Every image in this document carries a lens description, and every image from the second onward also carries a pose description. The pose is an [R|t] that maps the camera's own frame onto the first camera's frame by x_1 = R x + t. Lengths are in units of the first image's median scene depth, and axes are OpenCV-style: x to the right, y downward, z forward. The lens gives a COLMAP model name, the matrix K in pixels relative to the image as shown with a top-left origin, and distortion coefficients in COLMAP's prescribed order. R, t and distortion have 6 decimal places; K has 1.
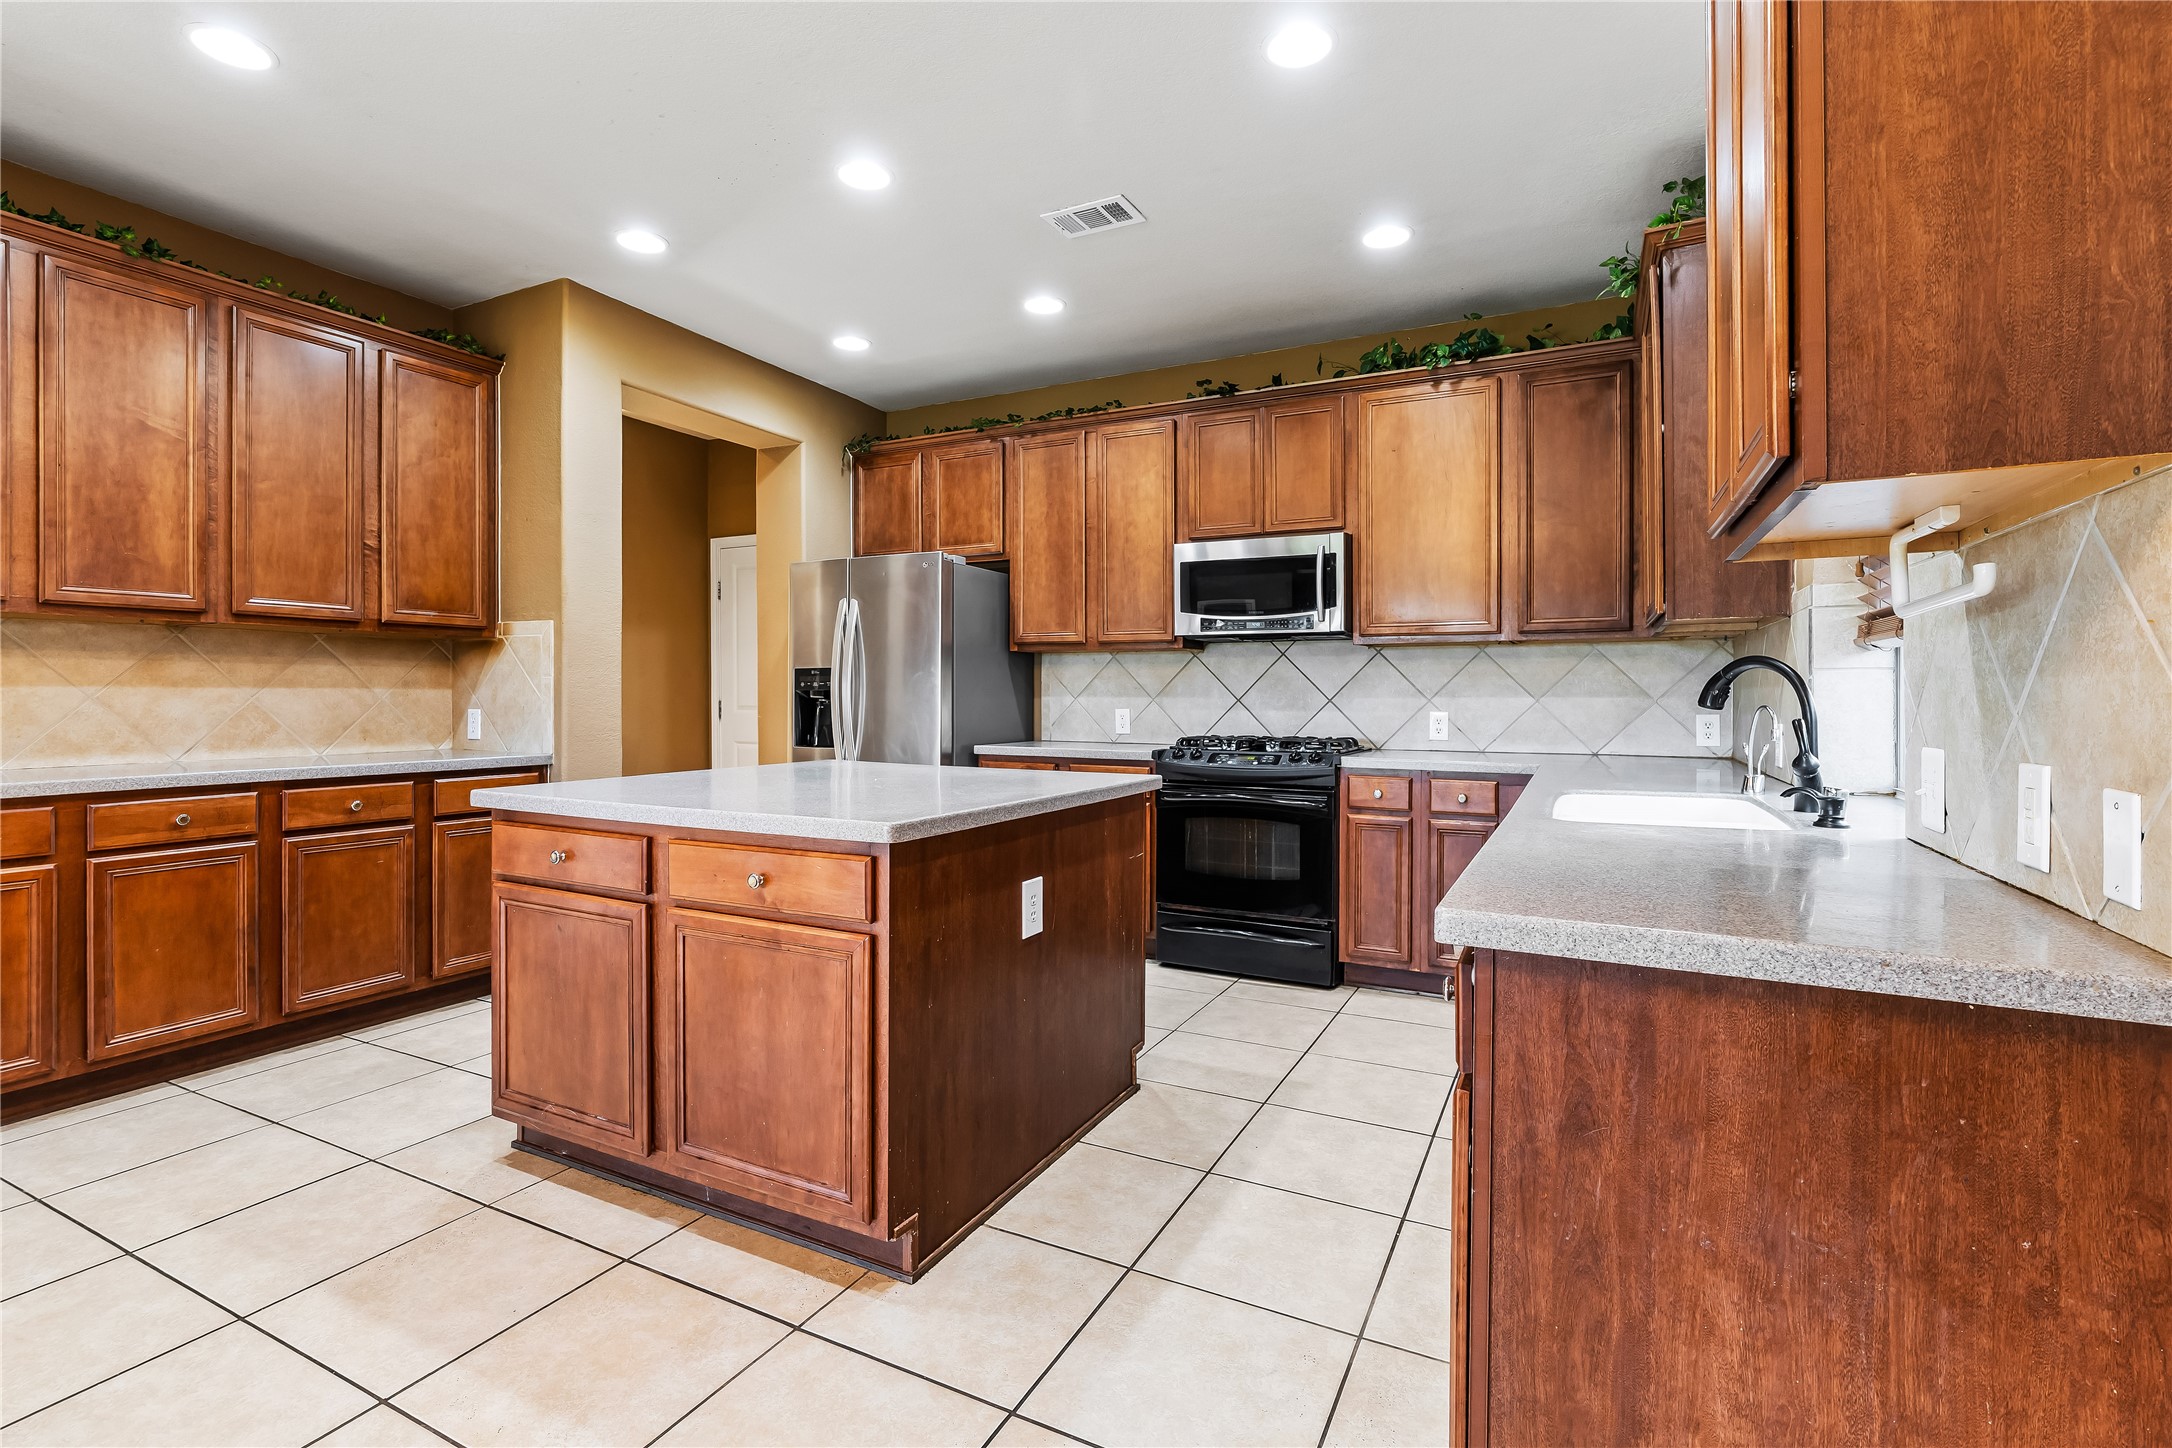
lens RADIAL K [[996.0, 0, 1084.2], [0, 996.0, 696.5], [0, 0, 1]] dist [-0.003626, -0.000337]
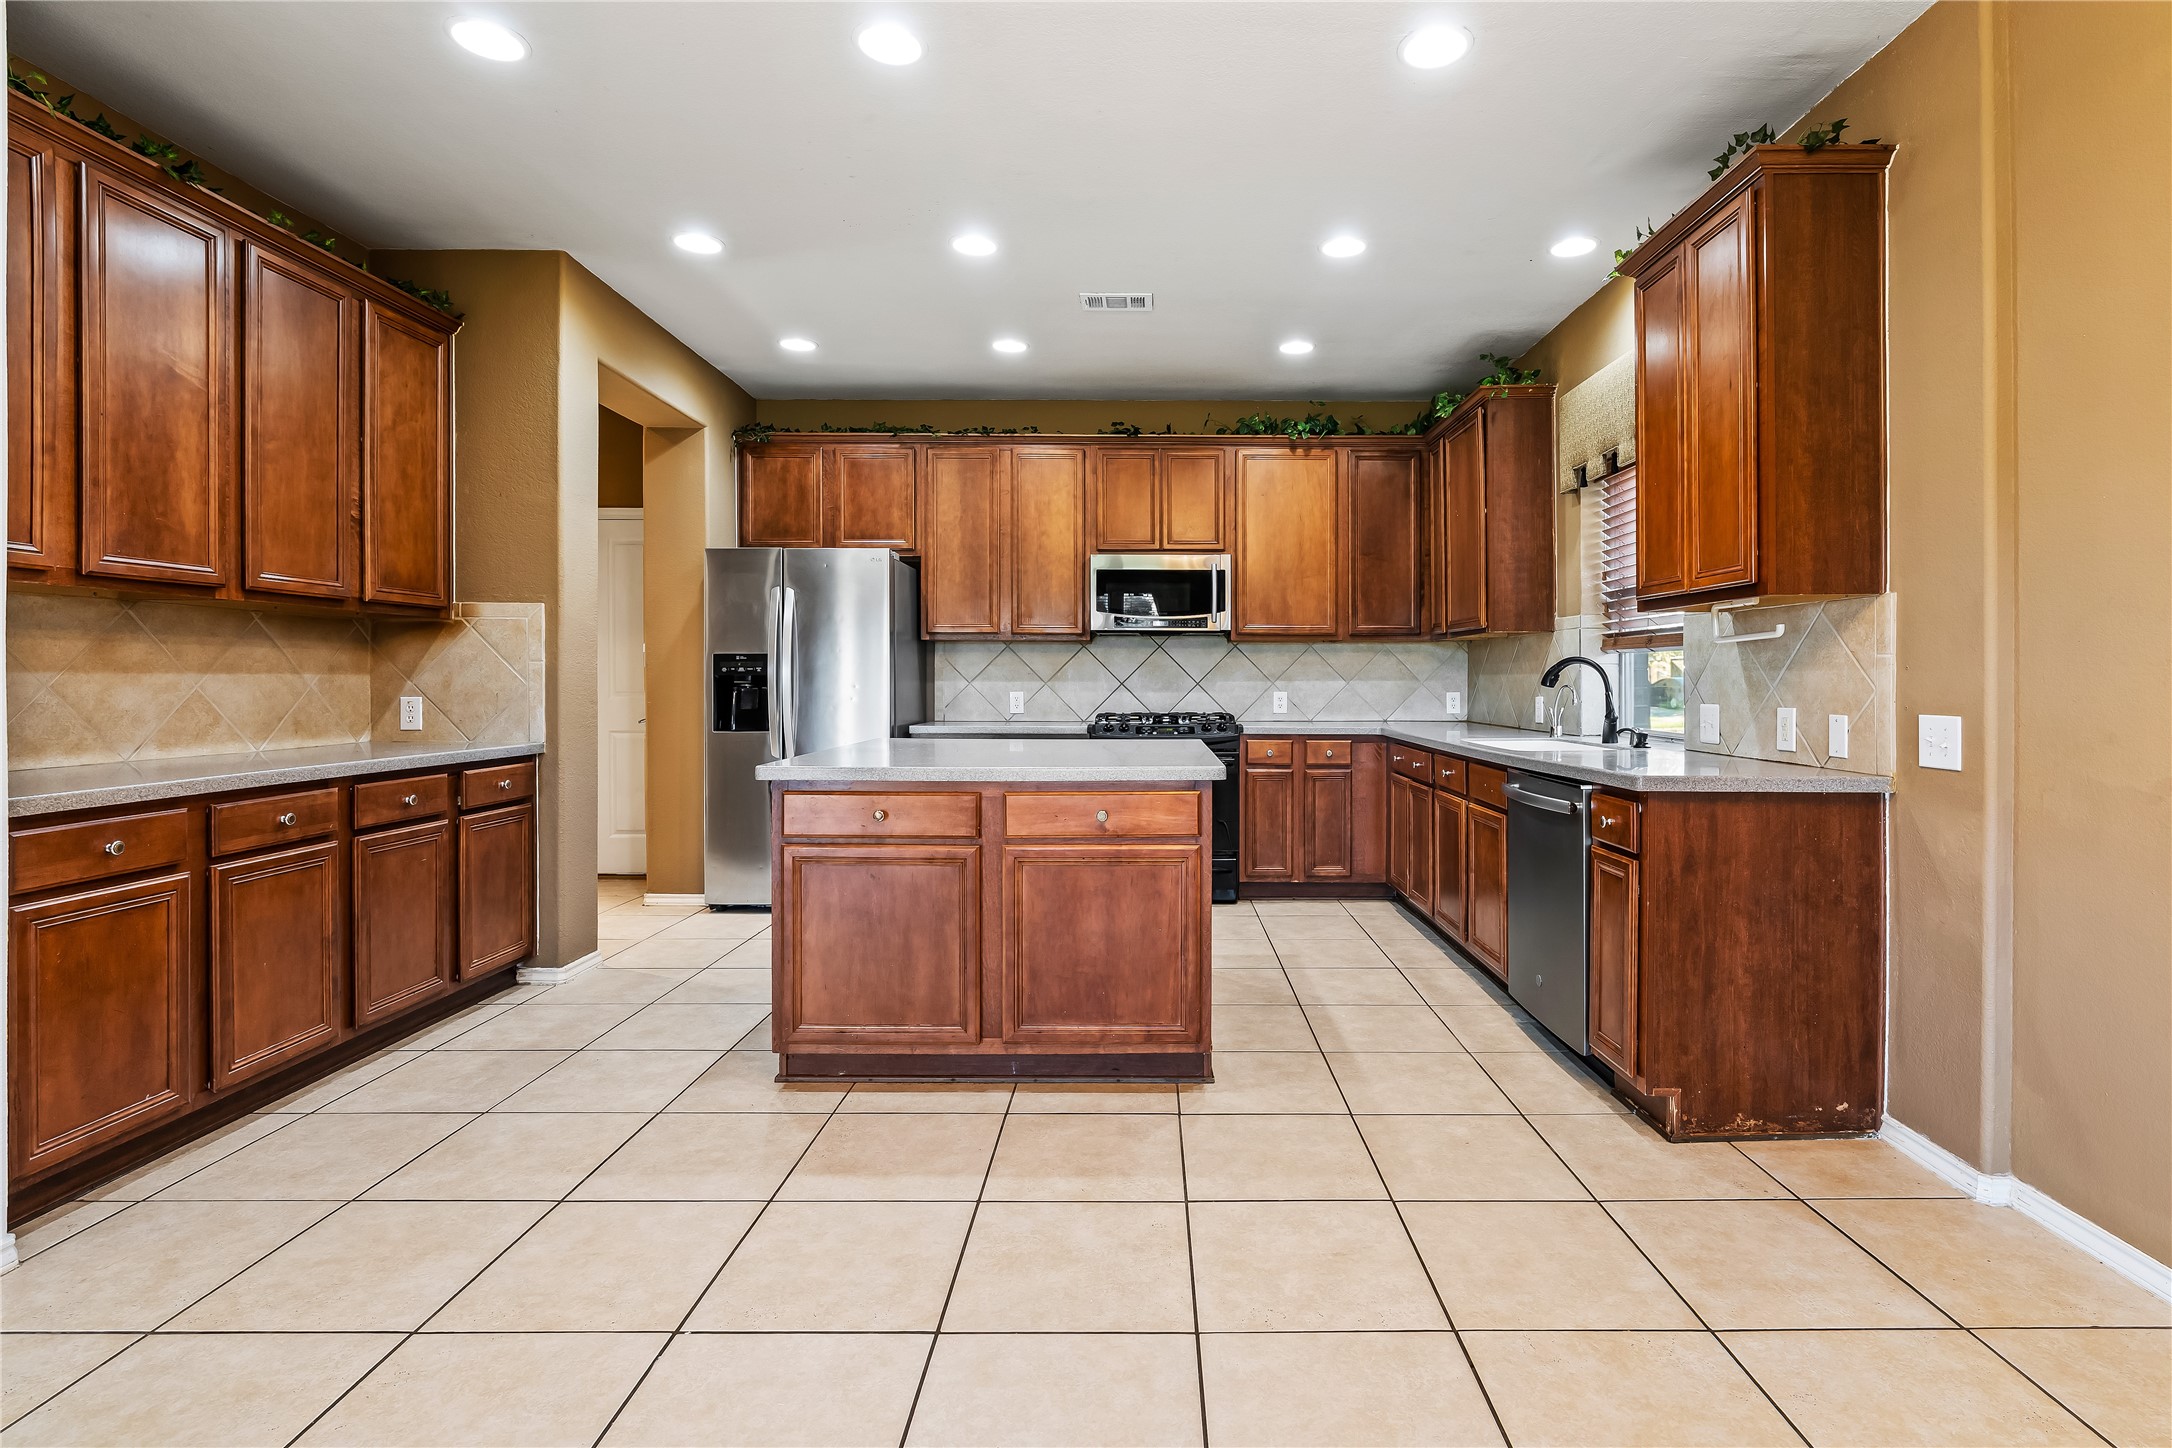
lens RADIAL K [[1020.2, 0, 1154.2], [0, 1020.2, 679.8], [0, 0, 1]] dist [-0.009389, 0.000098]
pose [[0.885628, -0.002452, 0.464390, -0.531599], [0.002895, 0.999996, -0.000240, -0.000929], [-0.464387, 0.001557, 0.885631, -0.161280]]
